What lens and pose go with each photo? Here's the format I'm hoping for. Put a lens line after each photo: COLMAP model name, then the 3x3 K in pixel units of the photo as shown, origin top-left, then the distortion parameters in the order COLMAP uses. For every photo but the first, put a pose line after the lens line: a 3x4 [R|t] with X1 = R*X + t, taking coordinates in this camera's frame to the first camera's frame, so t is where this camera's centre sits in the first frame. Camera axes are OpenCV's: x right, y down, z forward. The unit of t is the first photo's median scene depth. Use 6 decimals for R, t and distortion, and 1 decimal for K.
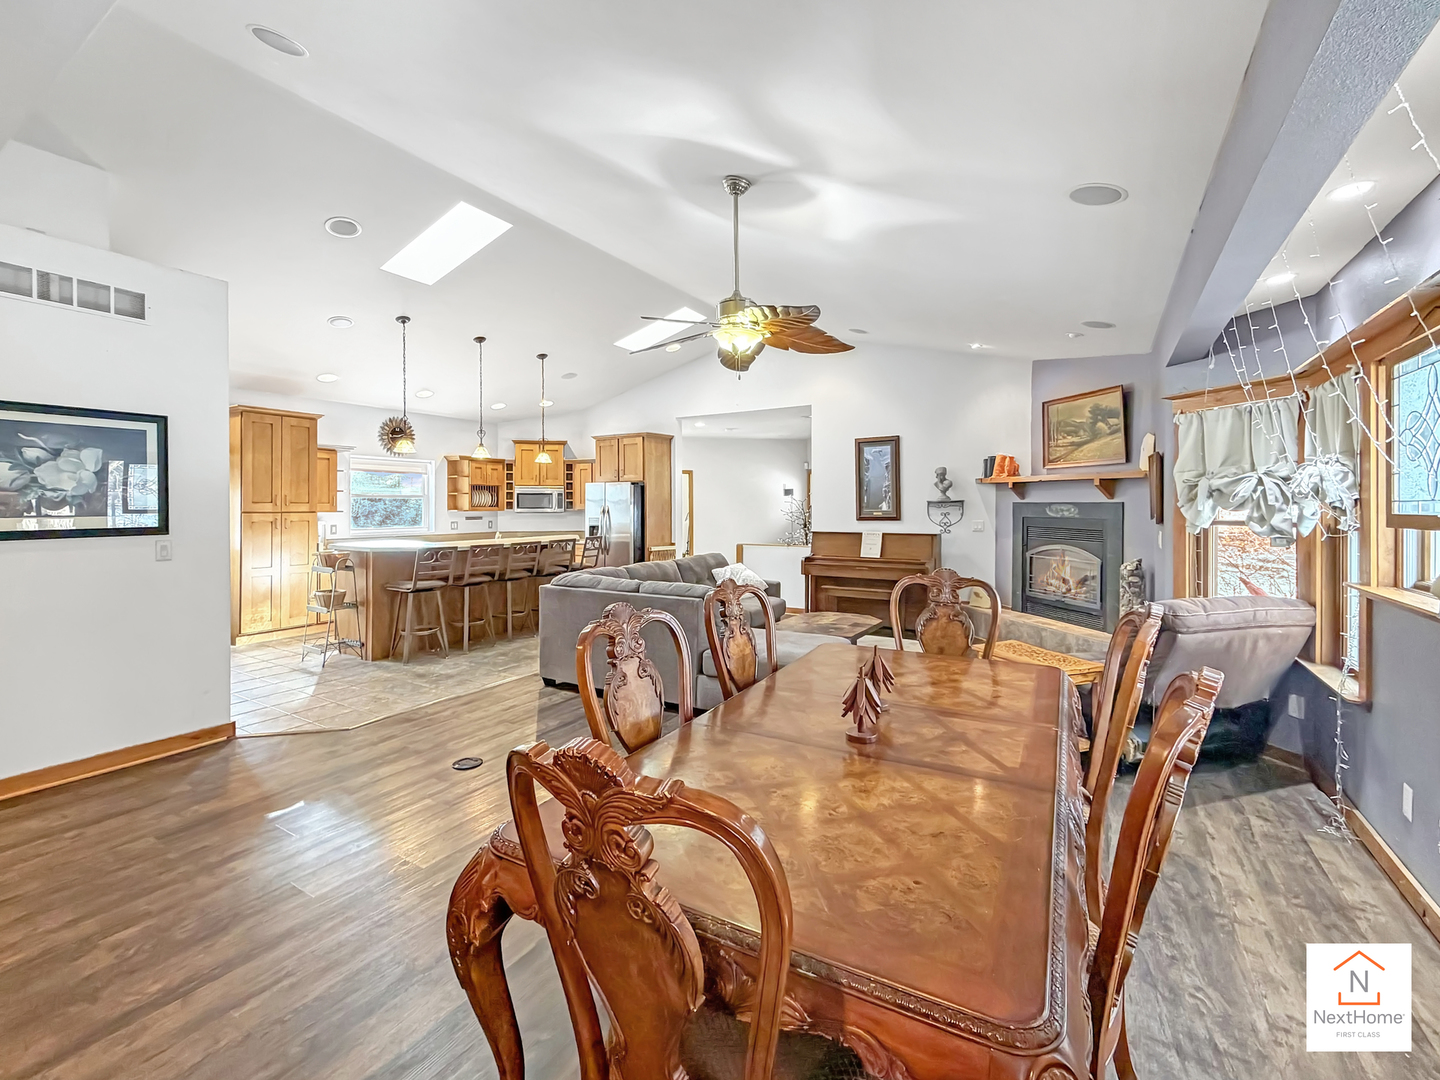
lens RADIAL K [[640.5, 0, 704.3], [0, 640.5, 508.2], [0, 0, 1]] dist [-0.000005, -0.000024]
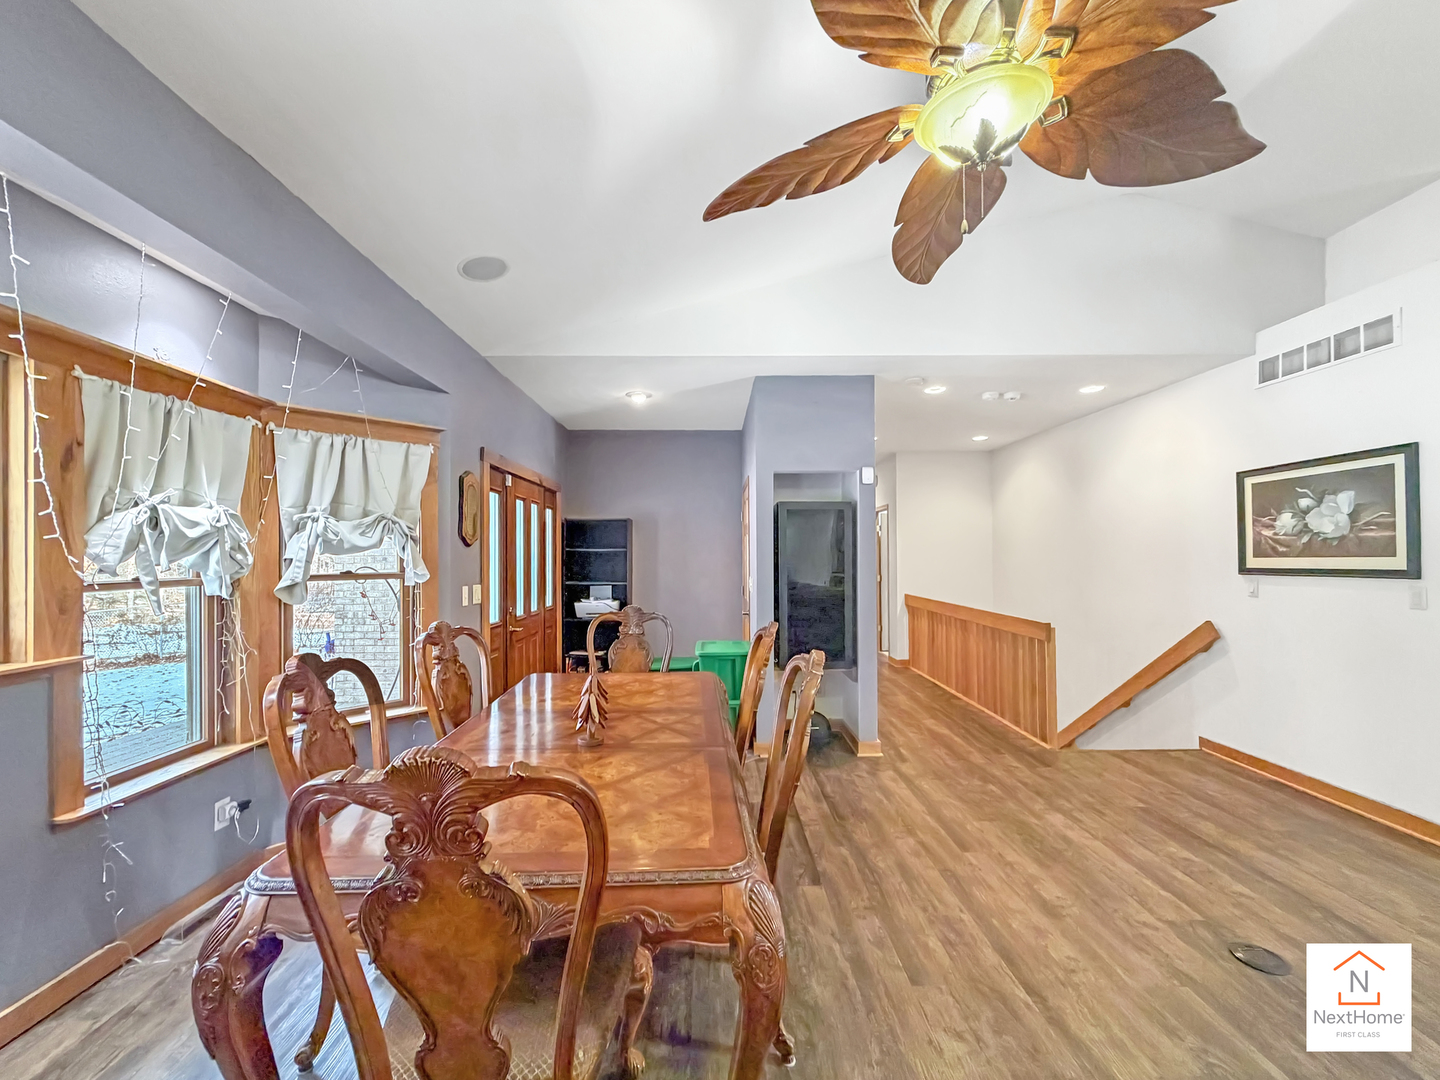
lens RADIAL K [[608.3, 0, 711.2], [0, 608.3, 554.0], [0, 0, 1]] dist [0.000952, 0.000132]
pose [[-0.842367, 0.003588, -0.538893, 0.233237], [0.004699, 0.999989, -0.000687, 0.001653], [0.538884, -0.003111, -0.842374, 0.687858]]
